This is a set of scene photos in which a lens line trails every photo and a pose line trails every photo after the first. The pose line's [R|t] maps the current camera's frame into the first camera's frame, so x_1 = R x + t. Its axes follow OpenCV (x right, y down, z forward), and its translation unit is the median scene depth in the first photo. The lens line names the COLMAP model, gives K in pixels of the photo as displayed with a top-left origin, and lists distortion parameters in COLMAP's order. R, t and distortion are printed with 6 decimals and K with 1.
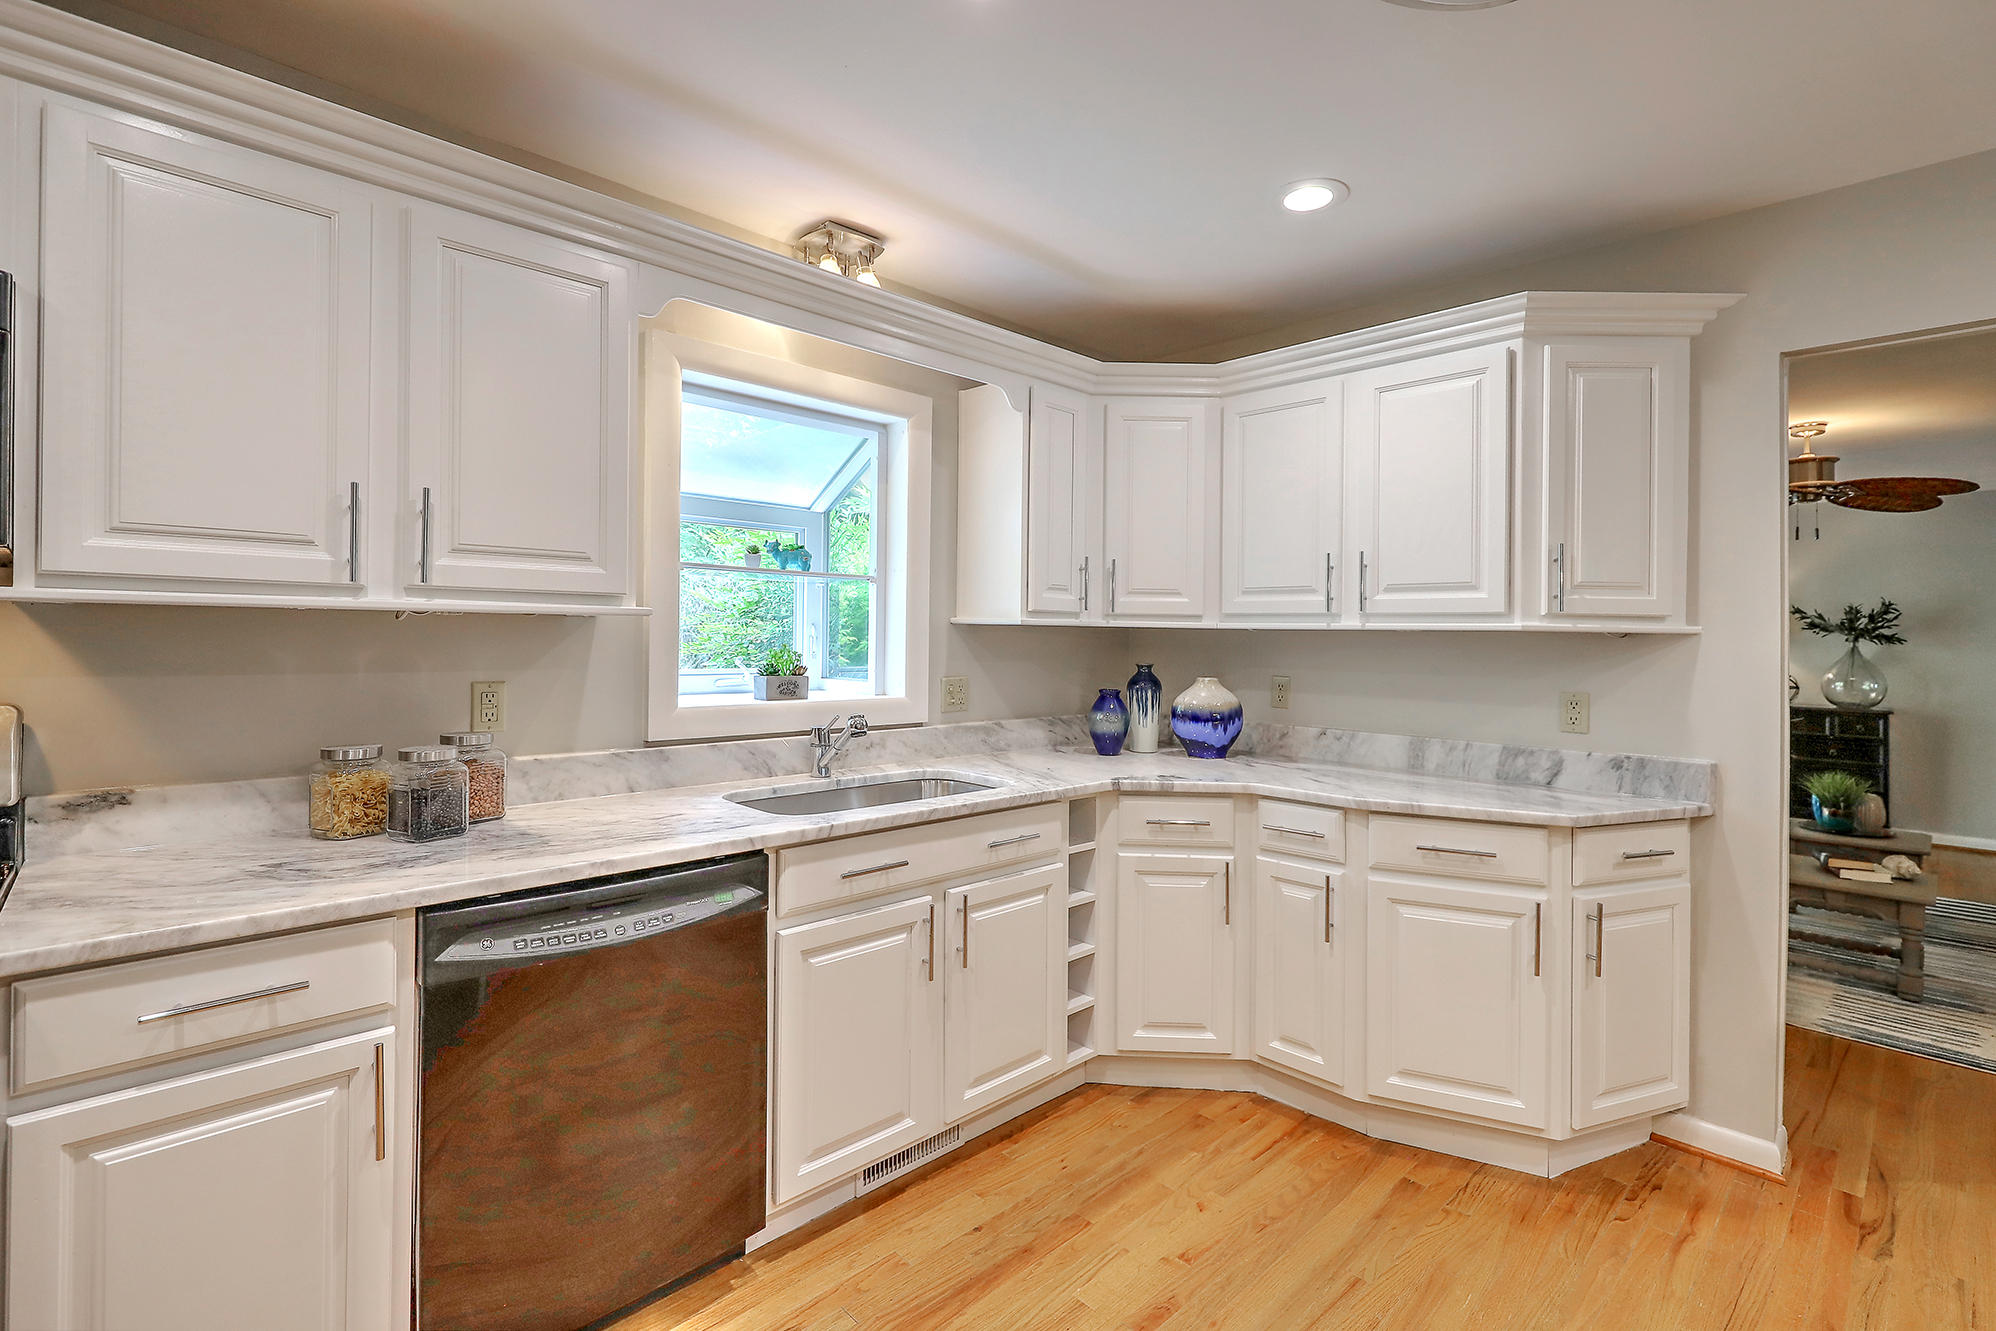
lens RADIAL K [[892.5, 0, 999.4], [0, 892.5, 633.0], [0, 0, 1]] dist [-0.002103, -0.000219]
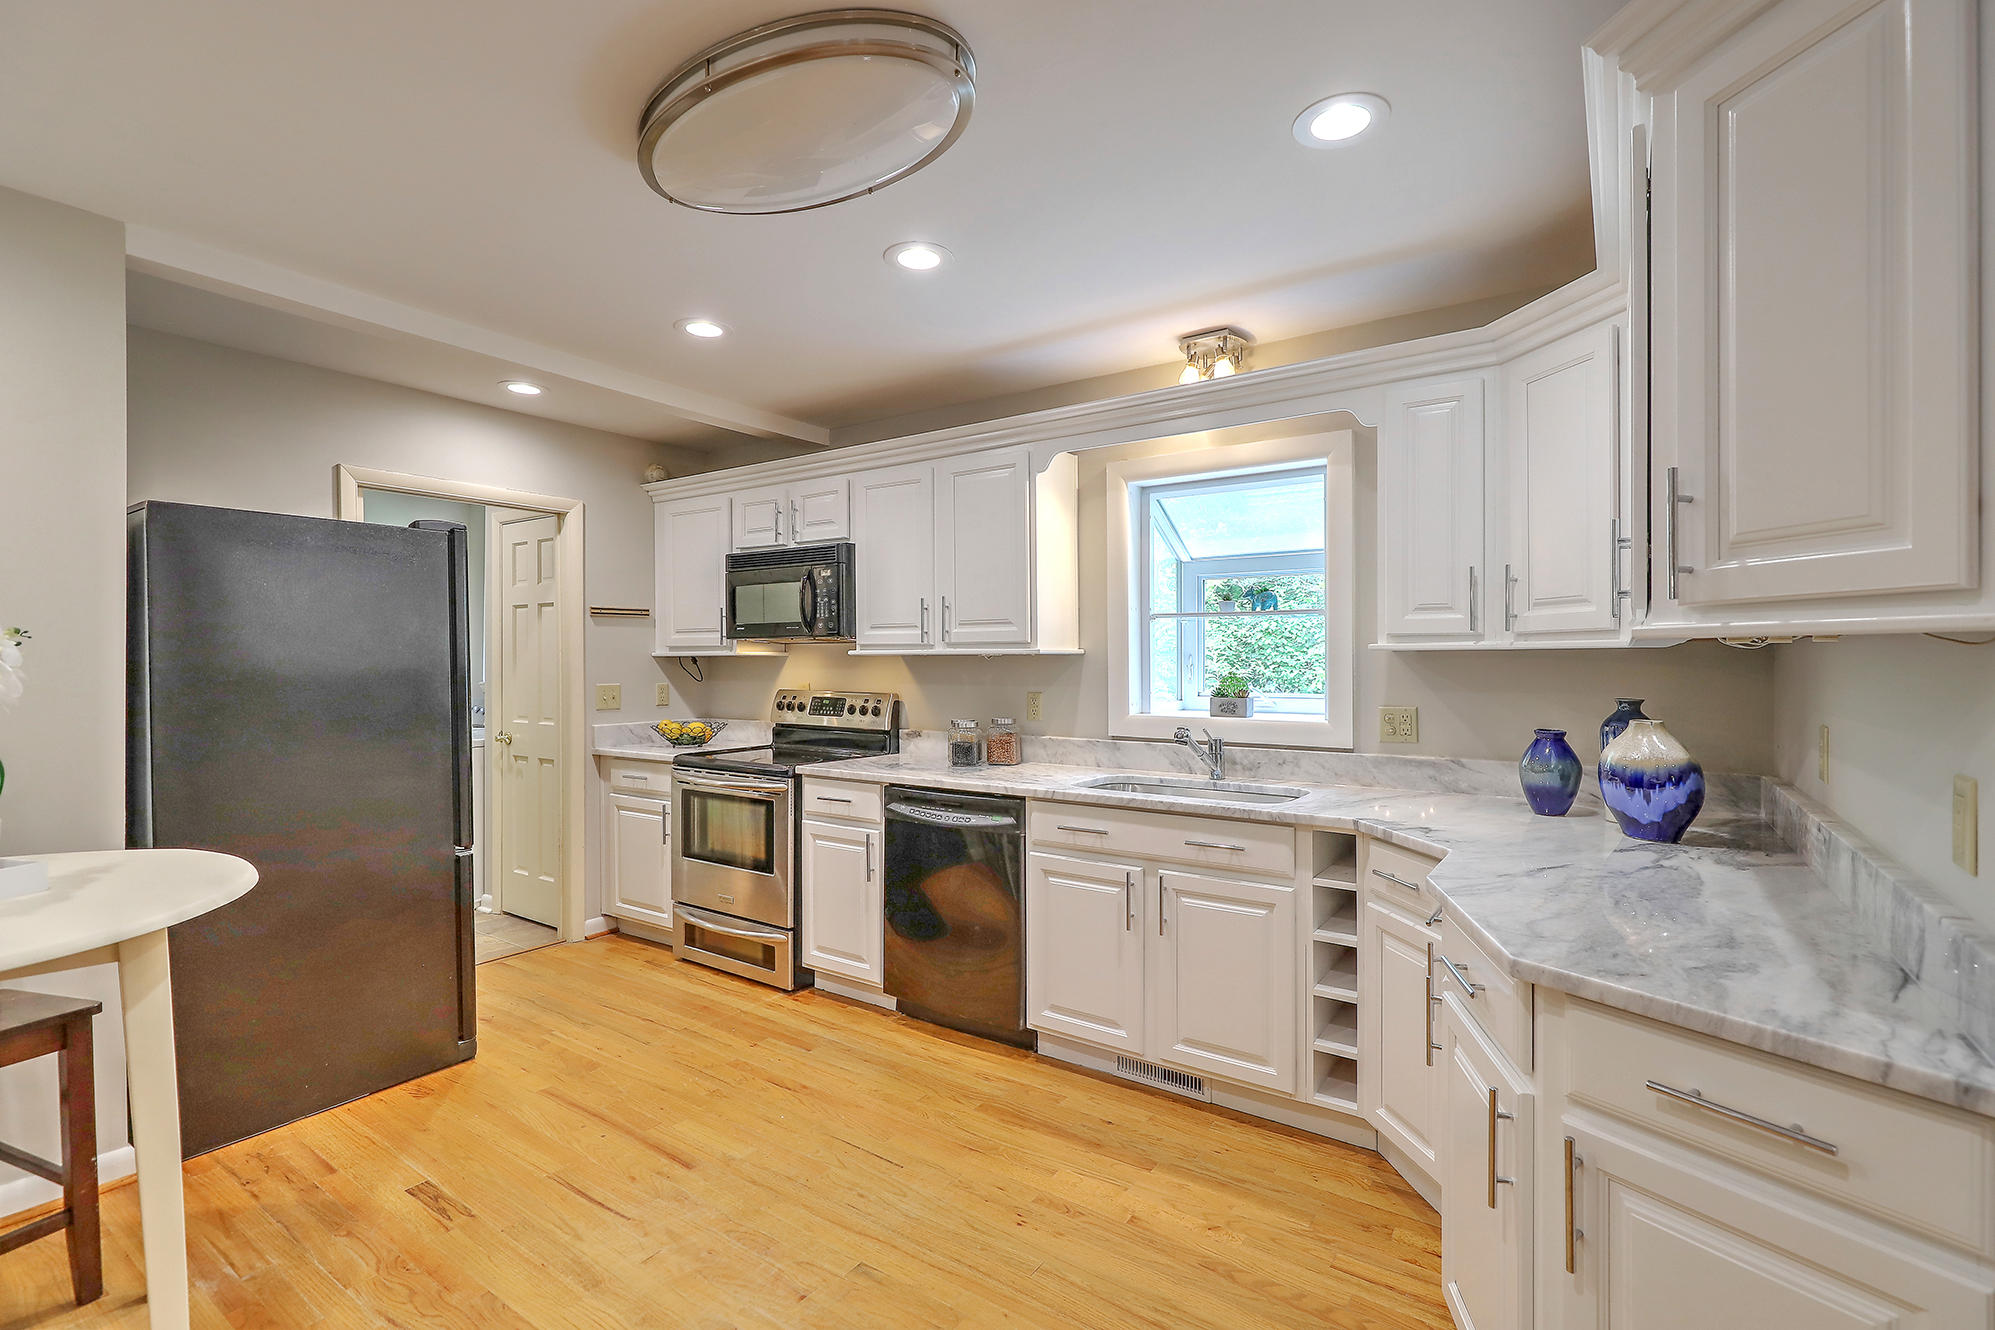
lens RADIAL K [[905.4, 0, 1016.1], [0, 905.4, 667.8], [0, 0, 1]] dist [0.001483, 0.000040]
pose [[0.207836, -0.008577, -0.978126, 1.001570], [0.009045, 0.999936, -0.006846, 0.013565], [0.978122, -0.007424, 0.207900, 0.484490]]
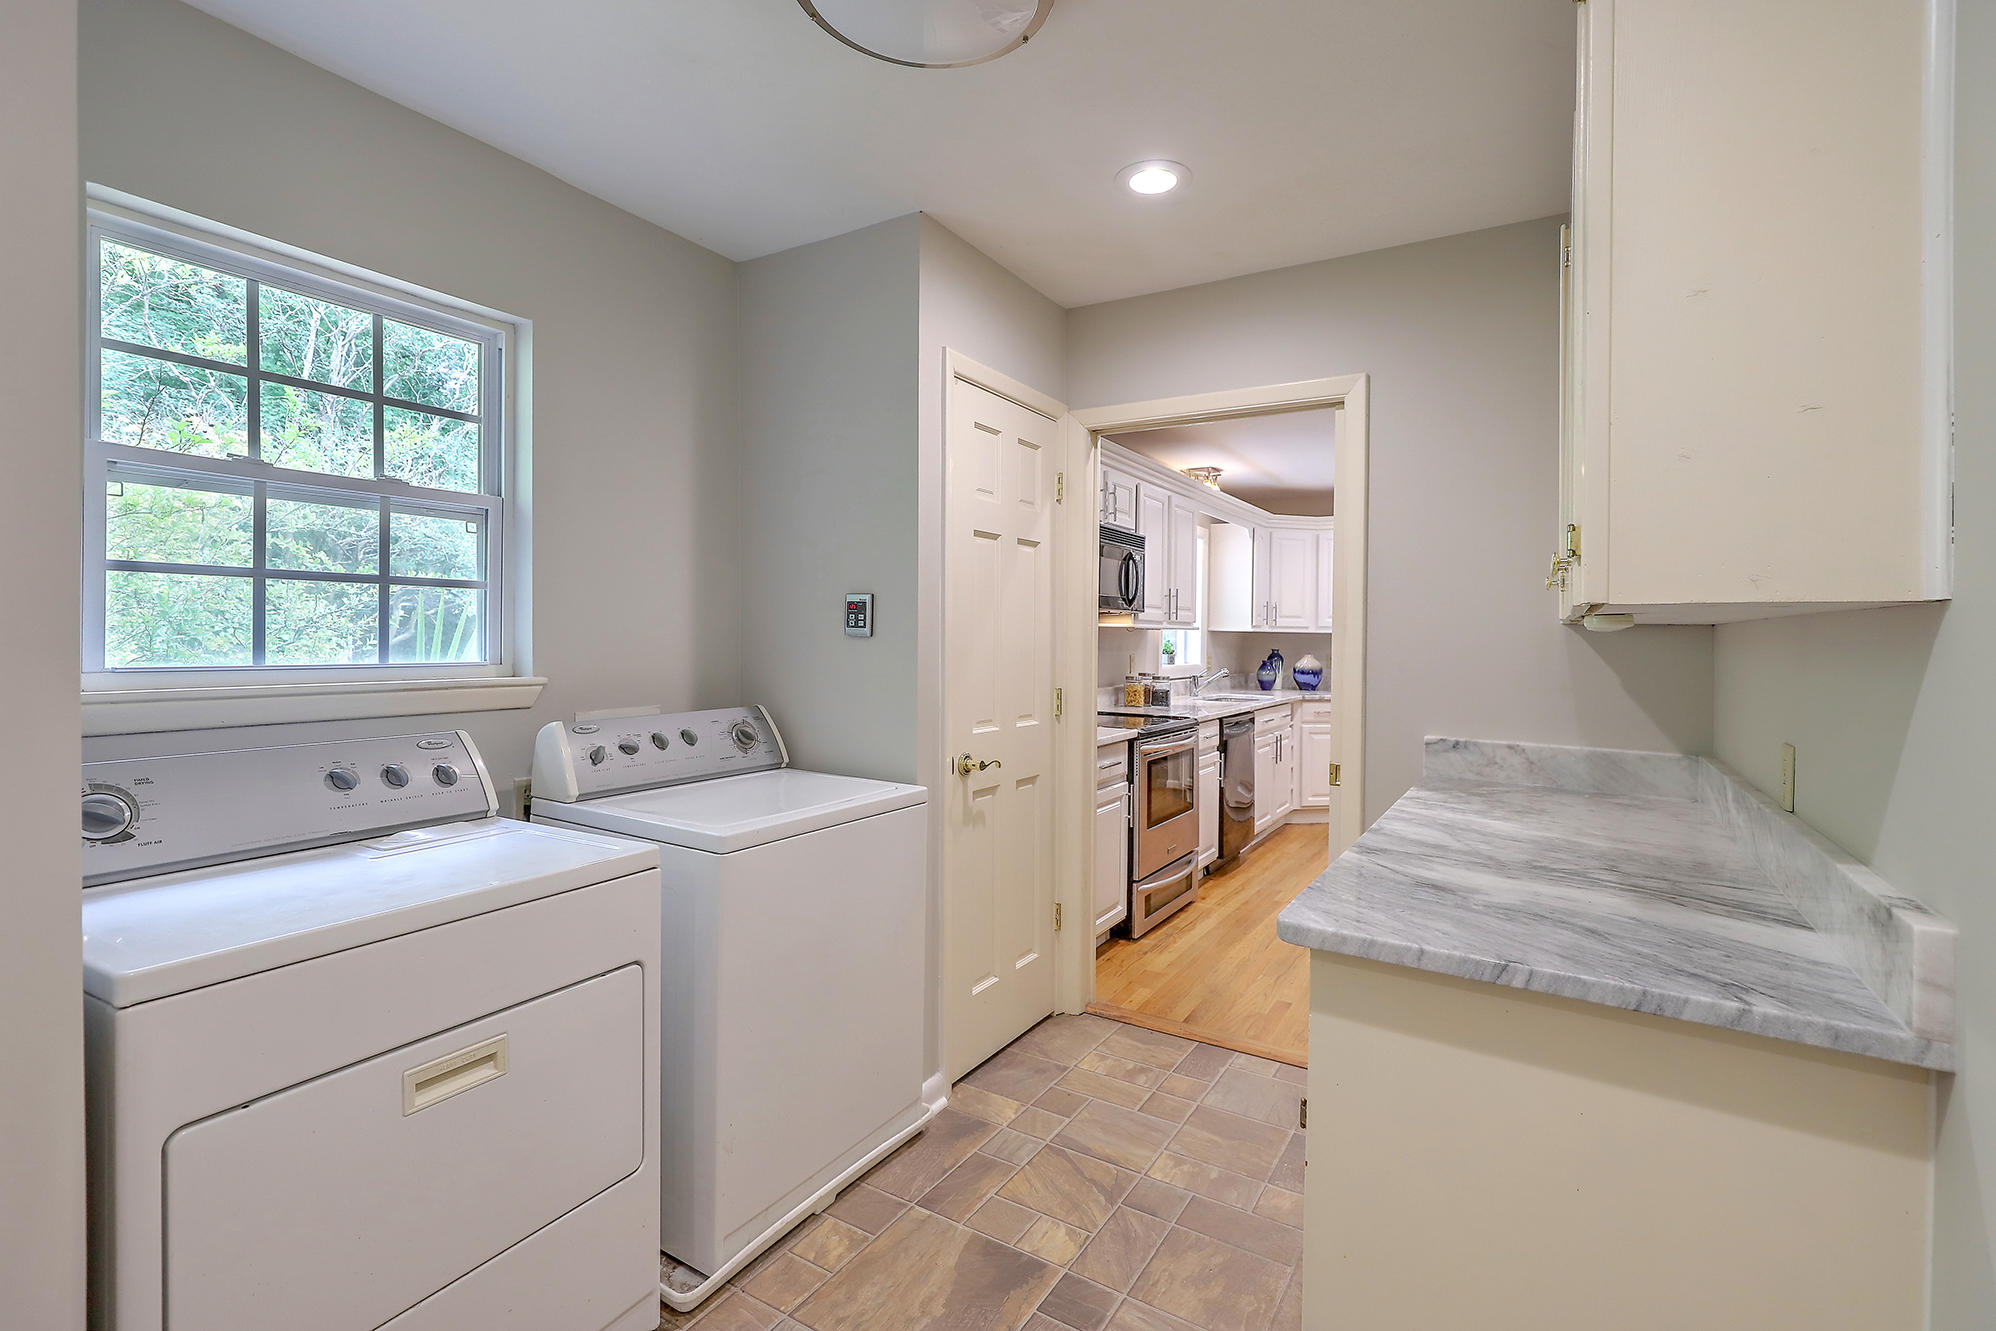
lens RADIAL K [[892.5, 0, 999.4], [0, 892.5, 633.0], [0, 0, 1]] dist [-0.002103, -0.000219]
pose [[0.968608, 0.000006, 0.248591, -1.336025], [-0.001998, 0.999968, 0.007760, -0.025074], [-0.248583, -0.008013, 0.968577, -1.210818]]
